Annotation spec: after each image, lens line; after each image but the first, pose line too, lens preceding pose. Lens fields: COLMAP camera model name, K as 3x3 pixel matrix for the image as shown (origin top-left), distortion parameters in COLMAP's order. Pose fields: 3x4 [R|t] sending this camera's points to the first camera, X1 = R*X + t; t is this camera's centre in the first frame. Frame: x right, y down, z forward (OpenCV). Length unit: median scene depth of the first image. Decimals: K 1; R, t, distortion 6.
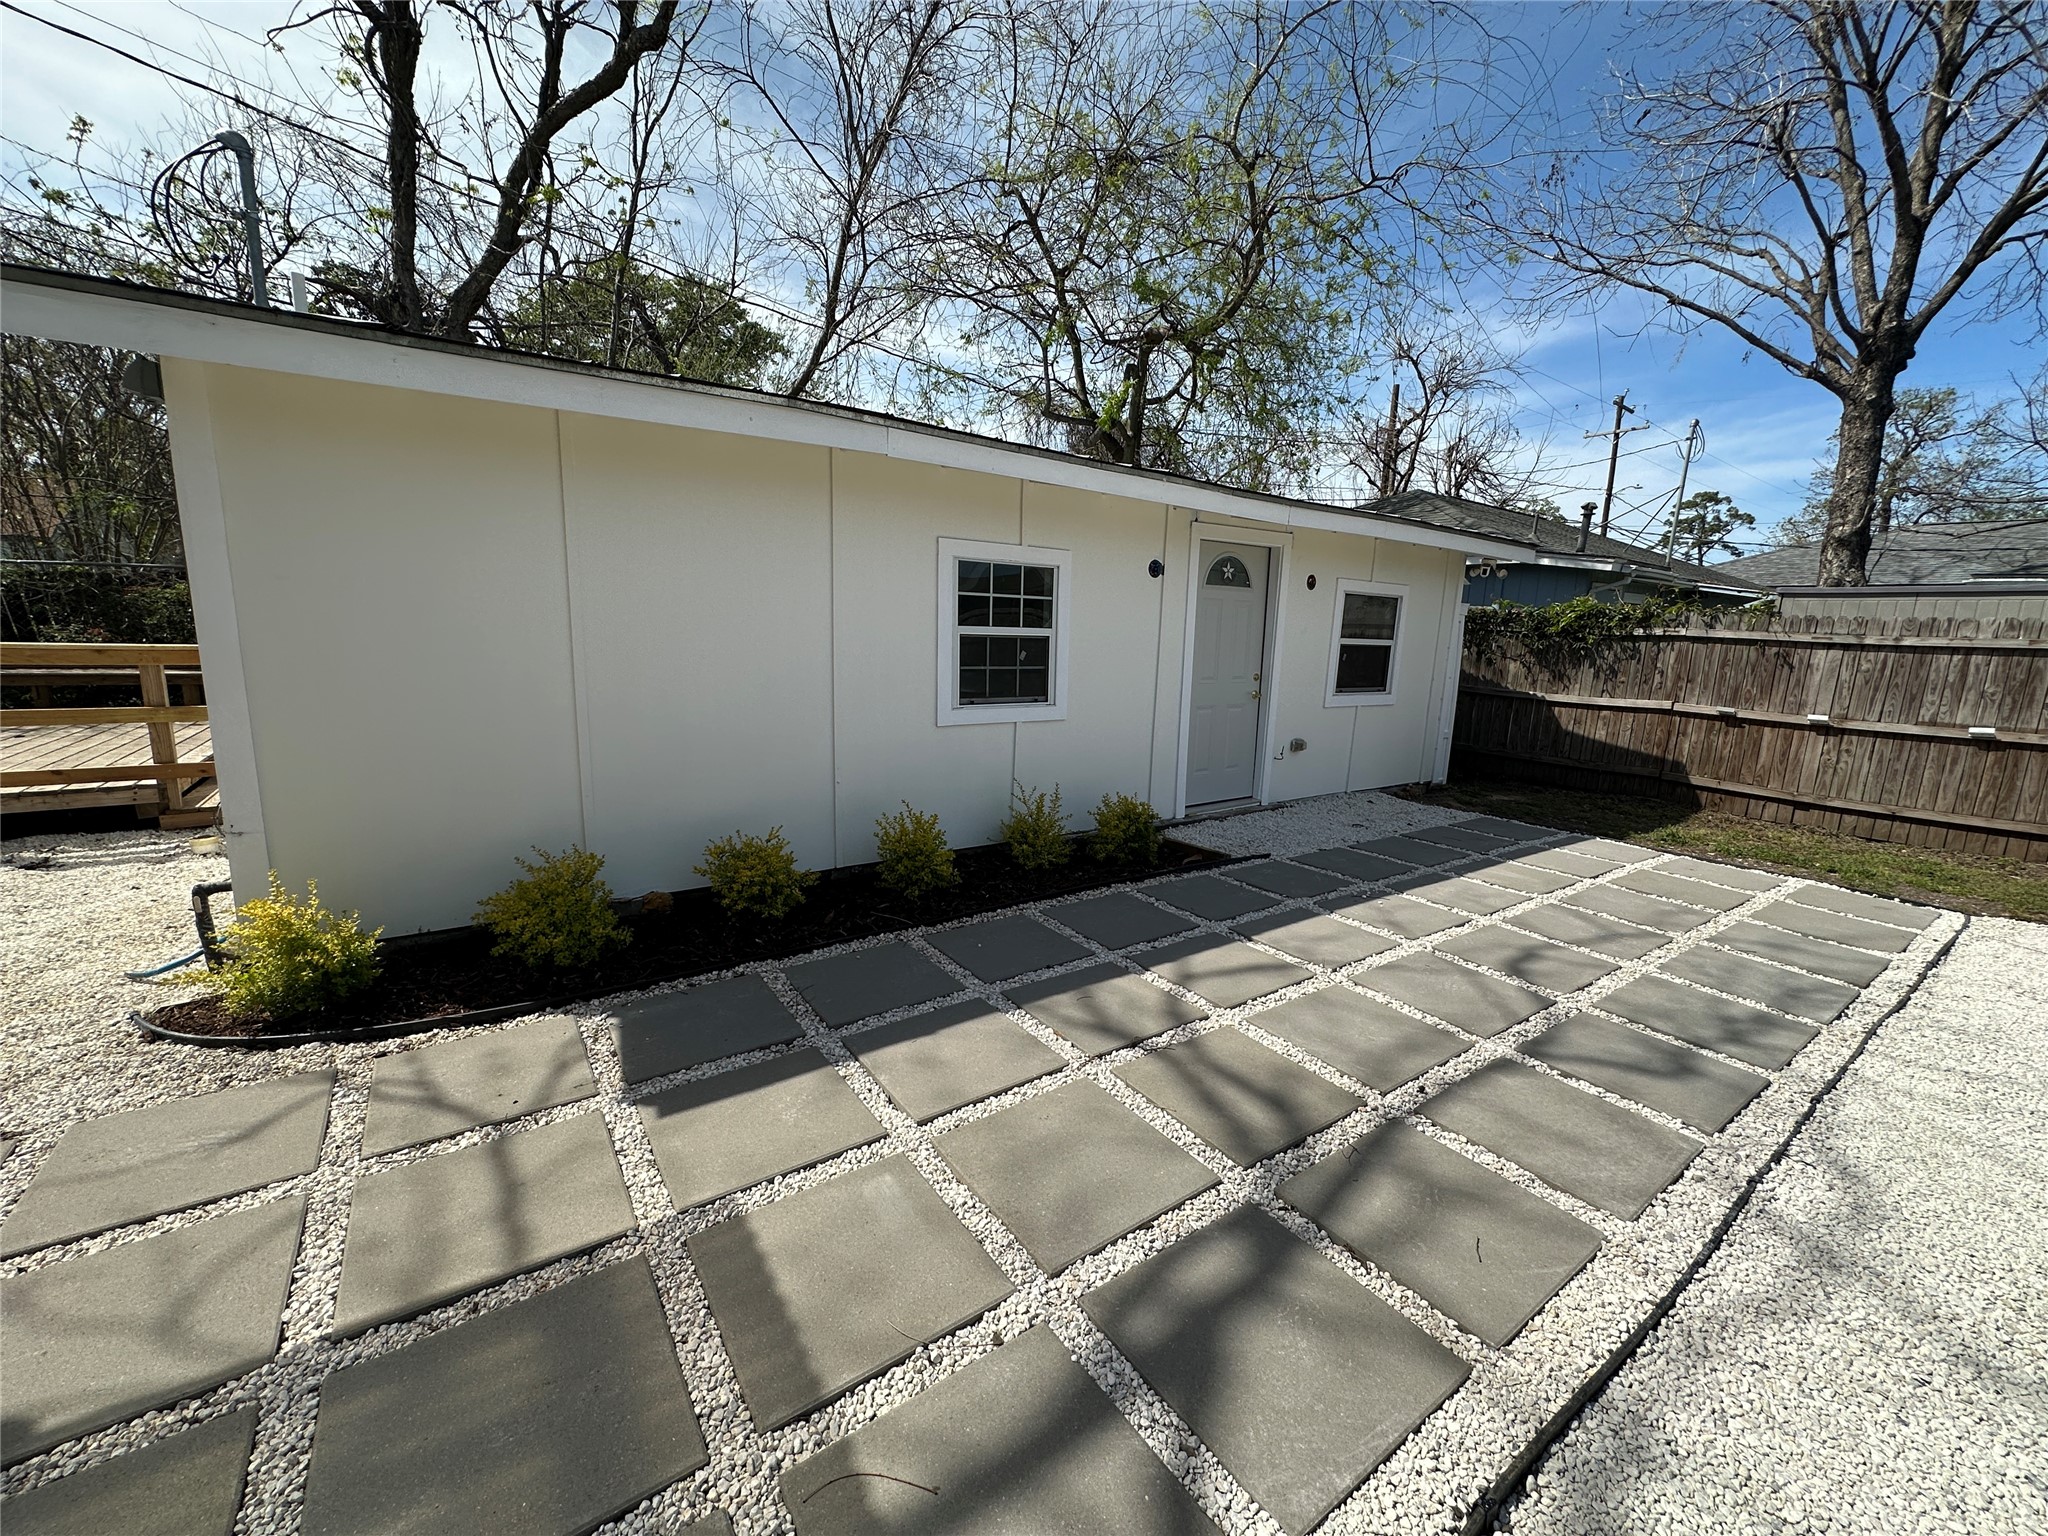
lens RADIAL K [[815.0, 0, 1020.7], [0, 815.0, 768.9], [0, 0, 1]] dist [-0.003465, 0.000760]
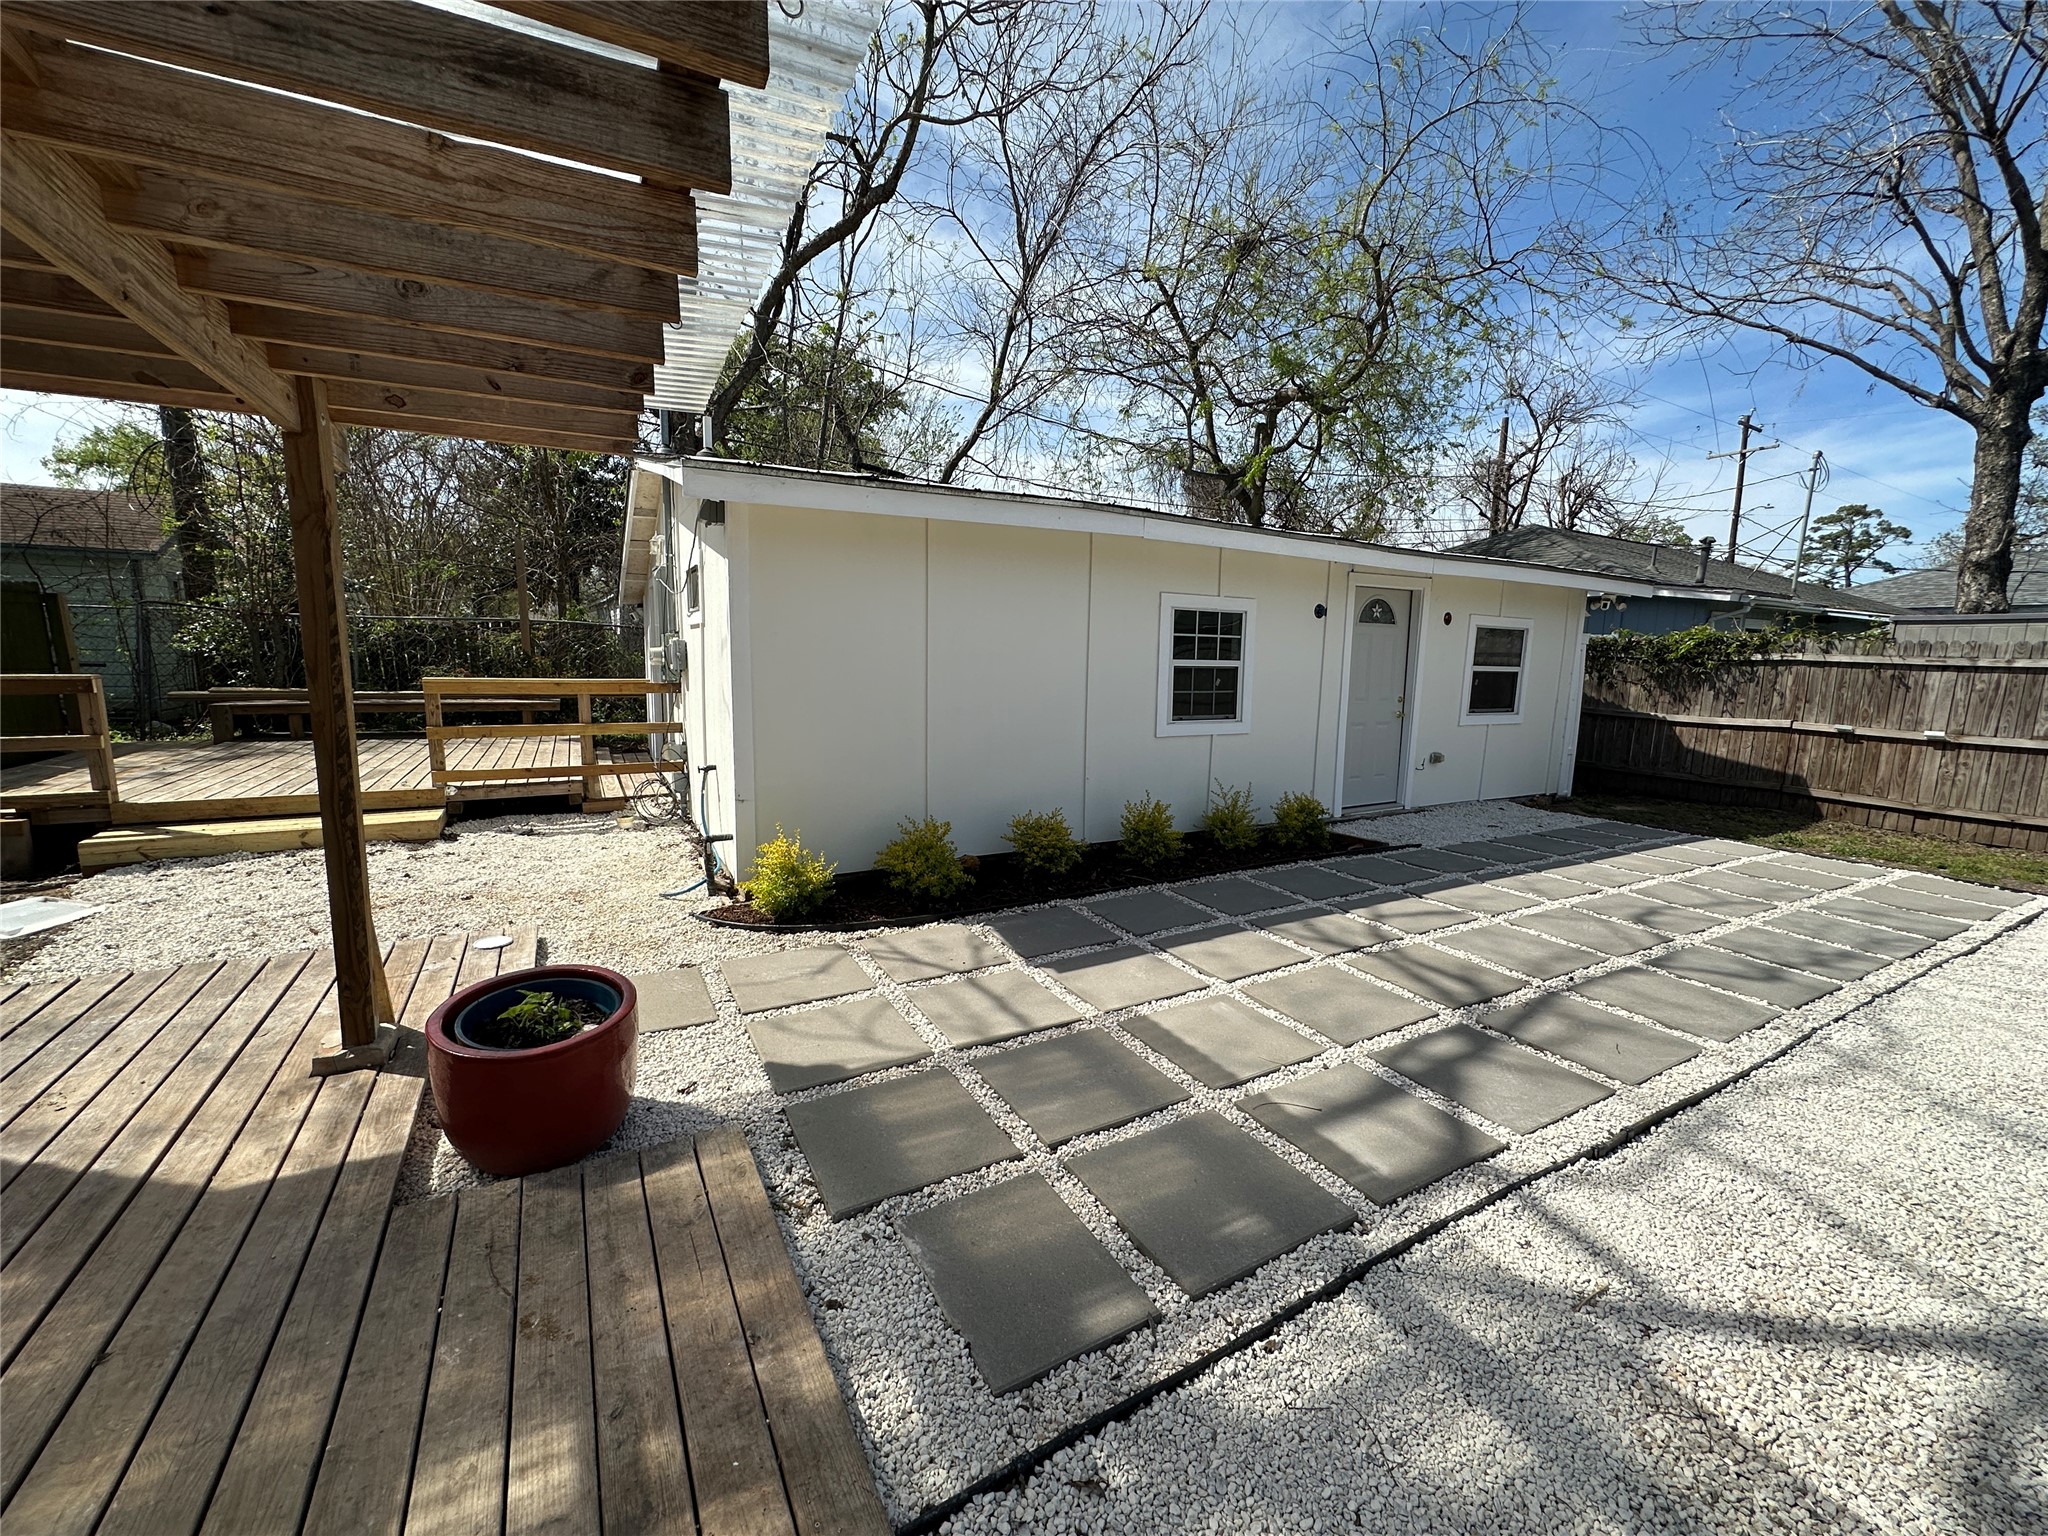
lens RADIAL K [[815.0, 0, 1020.1], [0, 815.0, 768.4], [0, 0, 1]] dist [-0.003465, 0.000760]
pose [[0.994555, 0.002796, -0.104174, -0.155446], [-0.006739, 0.999273, -0.037517, 0.040291], [0.103993, 0.038014, 0.993851, -0.258280]]
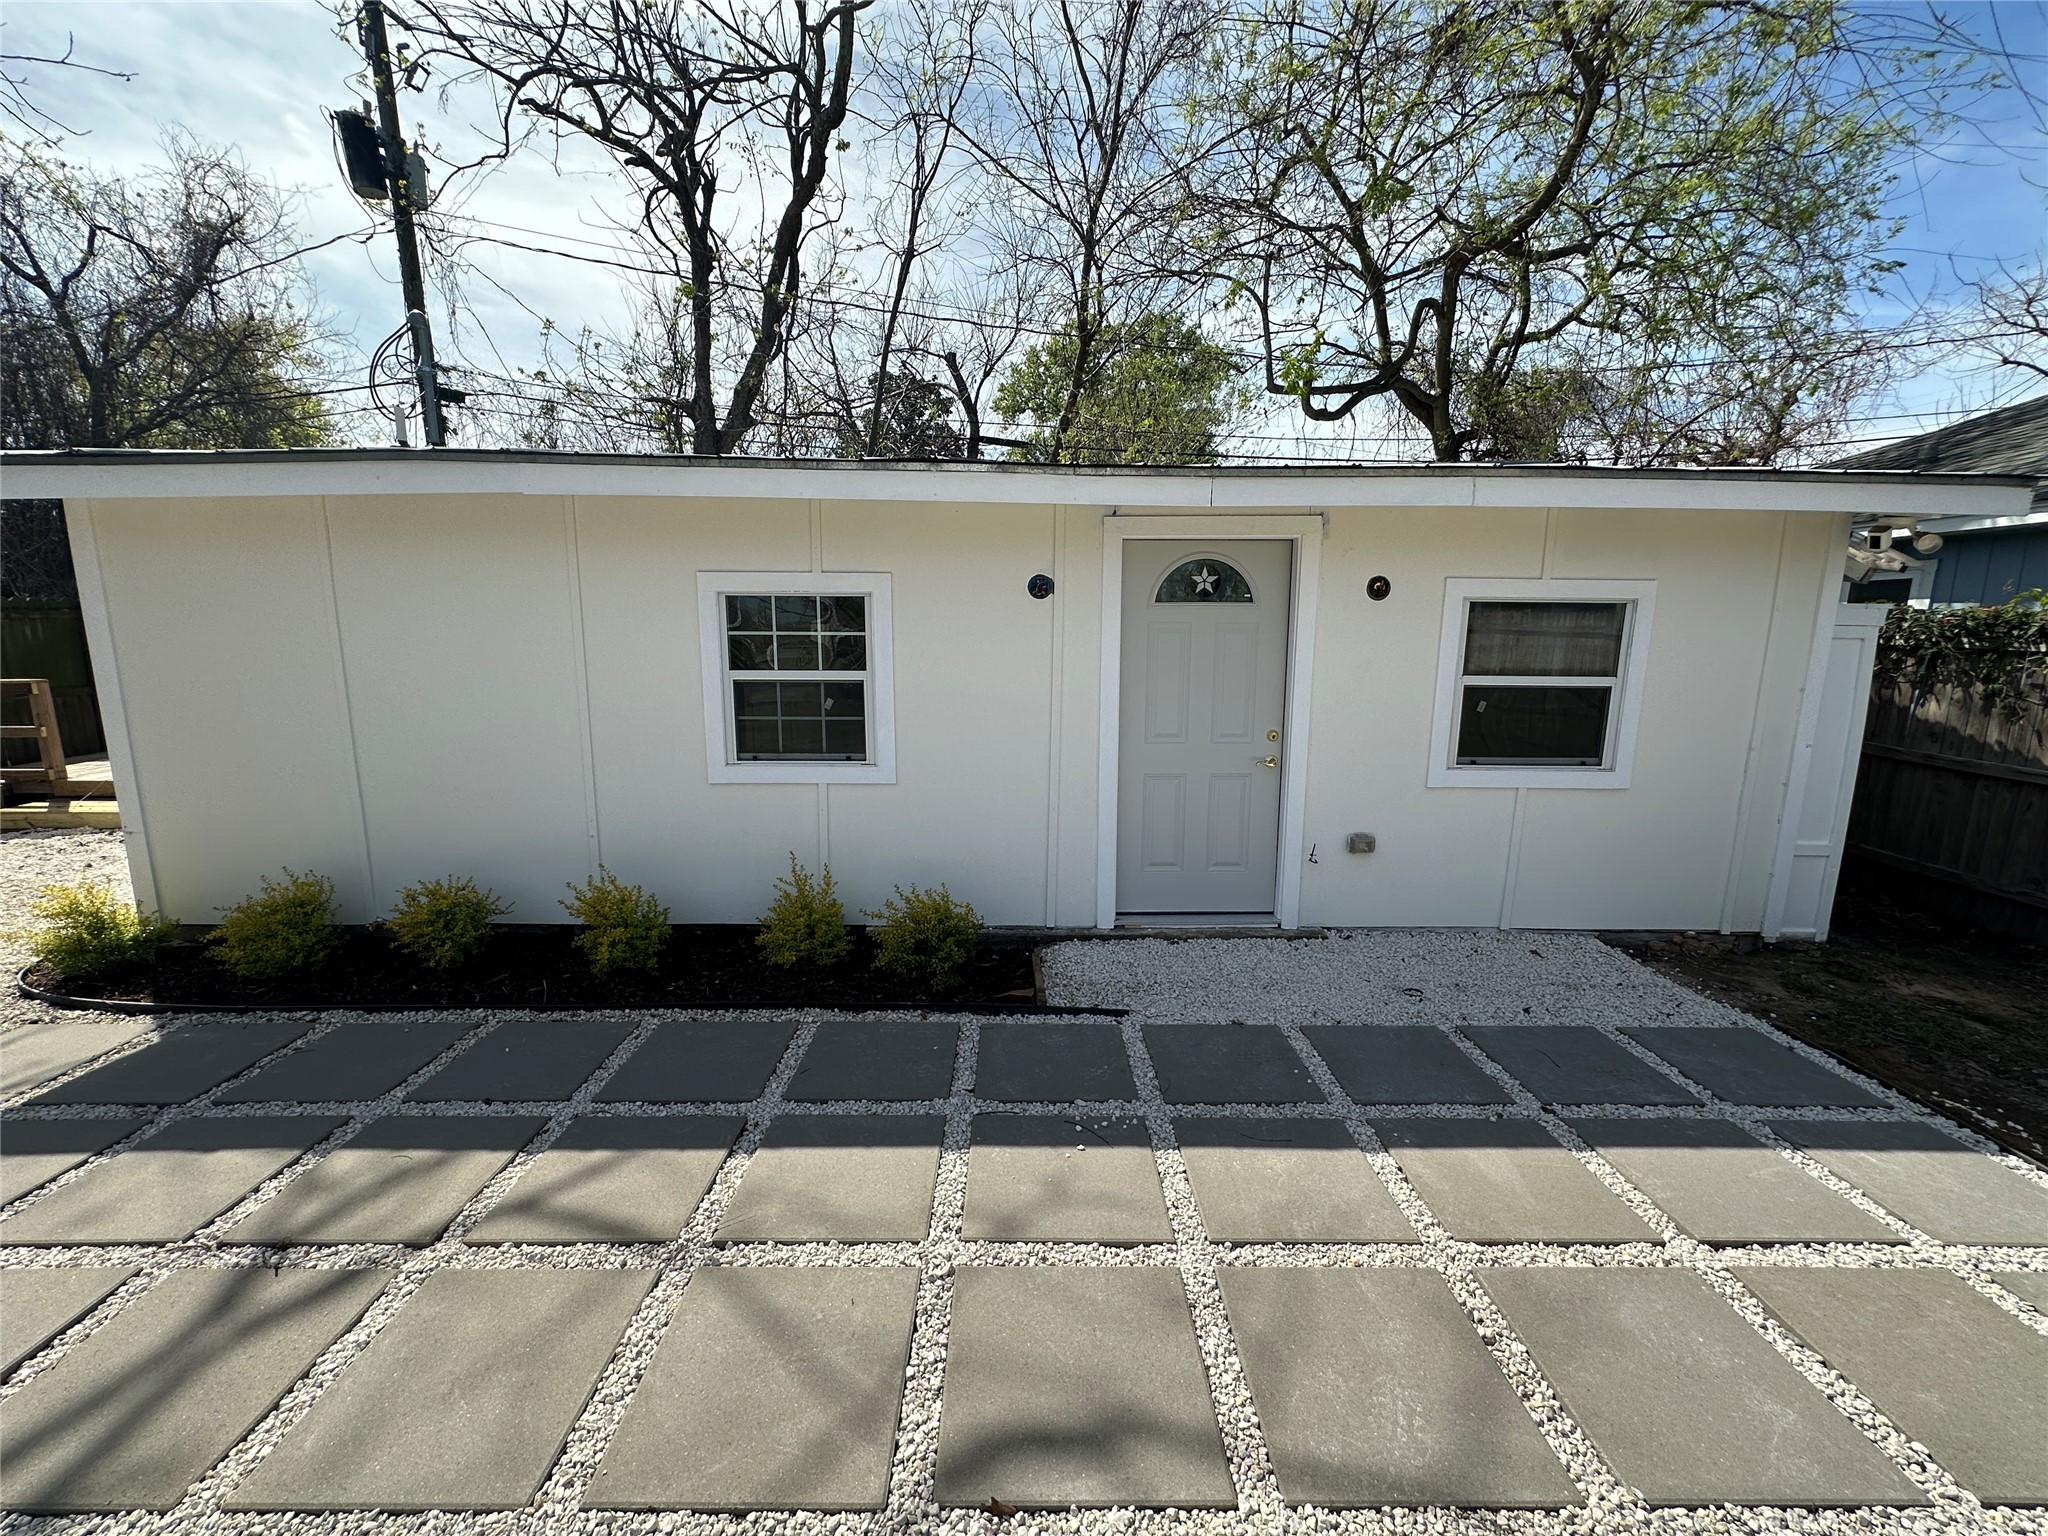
lens RADIAL K [[815.0, 0, 1025.8], [0, 815.0, 765.2], [0, 0, 1]] dist [-0.003465, 0.000760]
pose [[0.822760, 0.065259, -0.564630, 0.580510], [-0.078225, 0.996935, 0.001237, -0.085256], [0.562980, 0.043150, 0.825343, 0.393333]]
